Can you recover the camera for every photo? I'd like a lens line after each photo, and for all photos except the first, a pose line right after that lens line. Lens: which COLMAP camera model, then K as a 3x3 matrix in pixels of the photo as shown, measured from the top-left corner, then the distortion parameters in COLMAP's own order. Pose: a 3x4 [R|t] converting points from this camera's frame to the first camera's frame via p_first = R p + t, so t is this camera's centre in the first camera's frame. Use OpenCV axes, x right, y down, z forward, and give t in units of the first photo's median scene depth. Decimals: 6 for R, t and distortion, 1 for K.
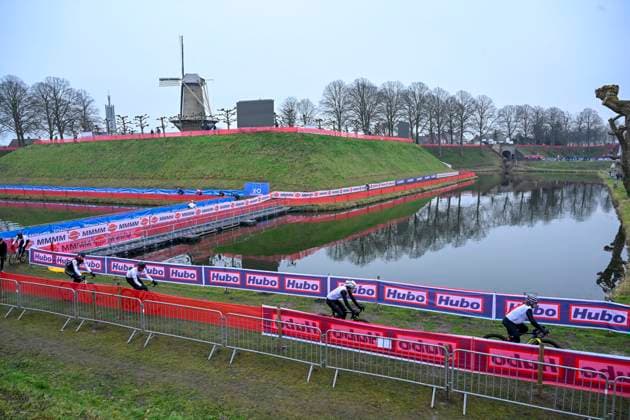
lens RADIAL K [[424.9, 0, 315.0], [0, 424.9, 210.0], [0, 0, 1]] dist [0.002527, -0.001236]
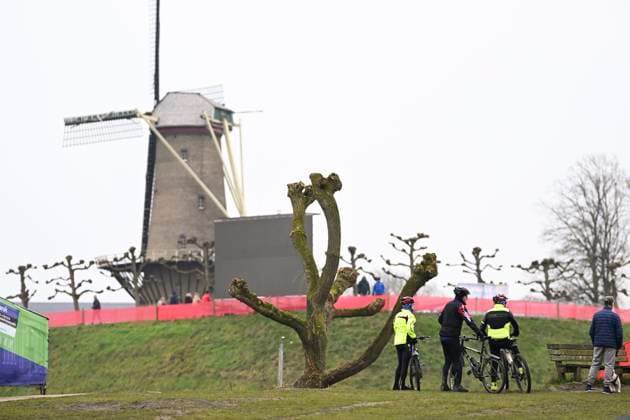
lens RADIAL K [[2362.1, 0, 315.0], [0, 2362.1, 210.0], [0, 0, 1]] dist [0.137586, -0.153621]
pose [[0.955607, -0.022581, -0.293776, 0.319849], [-0.040028, 0.977866, -0.205369, 0.080049], [0.291911, 0.208011, 0.933552, -0.505907]]
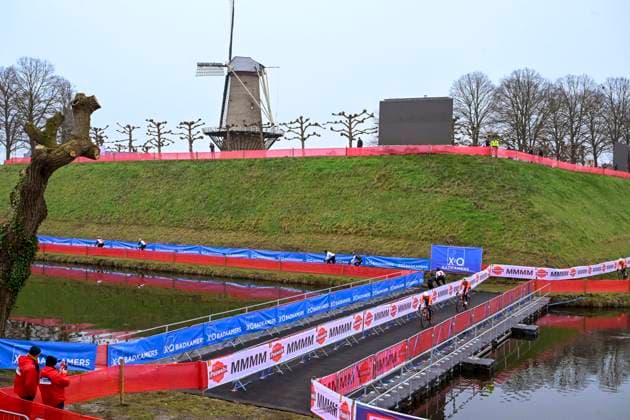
lens RADIAL K [[699.7, 0, 315.0], [0, 699.7, 210.0], [0, 0, 1]] dist [-0.012576, -0.011176]
pose [[0.996217, 0.034175, -0.079903, -0.146430], [-0.042434, 0.993665, -0.104066, -0.006175], [0.075841, 0.107063, 0.991355, 0.063769]]
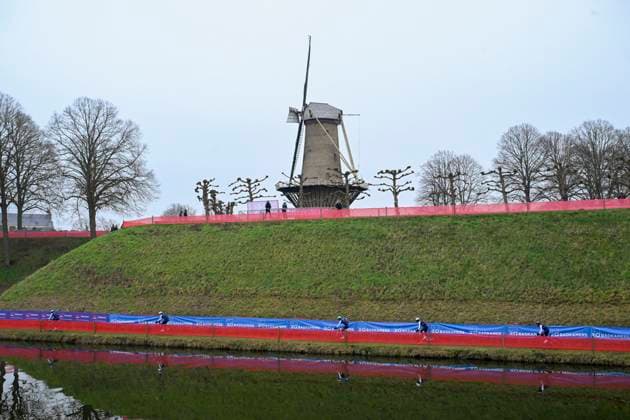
lens RADIAL K [[699.7, 0, 315.0], [0, 699.7, 210.0], [0, 0, 1]] dist [-0.012576, -0.011176]
pose [[0.995846, 0.014431, 0.089897, -0.534174], [0.003047, 0.981523, -0.191318, -0.022817], [-0.090997, 0.190798, 0.977403, 0.223606]]
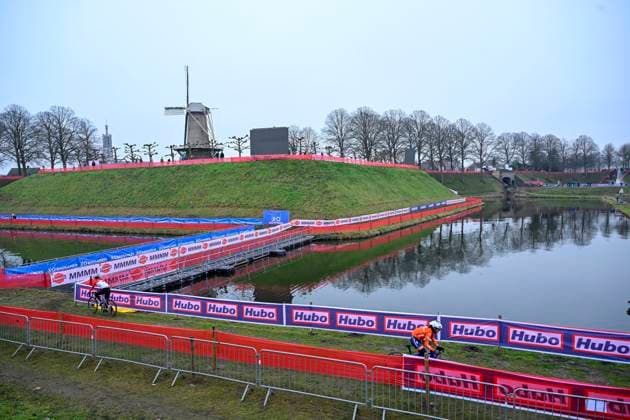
lens RADIAL K [[424.9, 0, 315.0], [0, 424.9, 210.0], [0, 0, 1]] dist [0.002527, -0.001236]
pose [[0.999875, -0.006749, 0.014268, -0.036774], [0.007651, 0.997911, -0.064147, -0.001569], [-0.013805, 0.064248, 0.997838, 0.015044]]
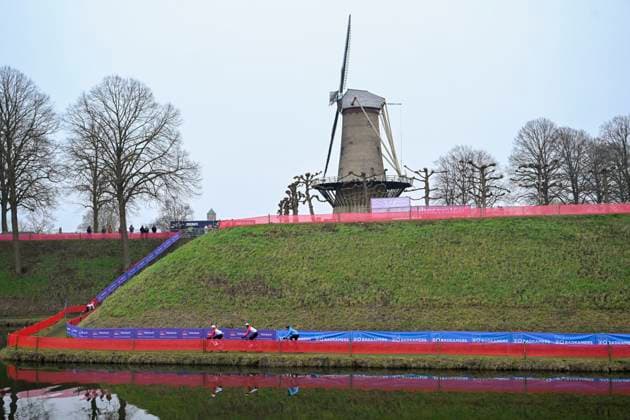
lens RADIAL K [[751.9, 0, 316.0], [0, 751.9, 223.0], [0, 0, 1]] dist [-0.005846, -0.016578]
pose [[0.974628, 0.012924, 0.223455, -0.752539], [0.026629, 0.984546, -0.173091, -0.032120], [-0.222239, 0.174650, 0.959222, 0.302767]]
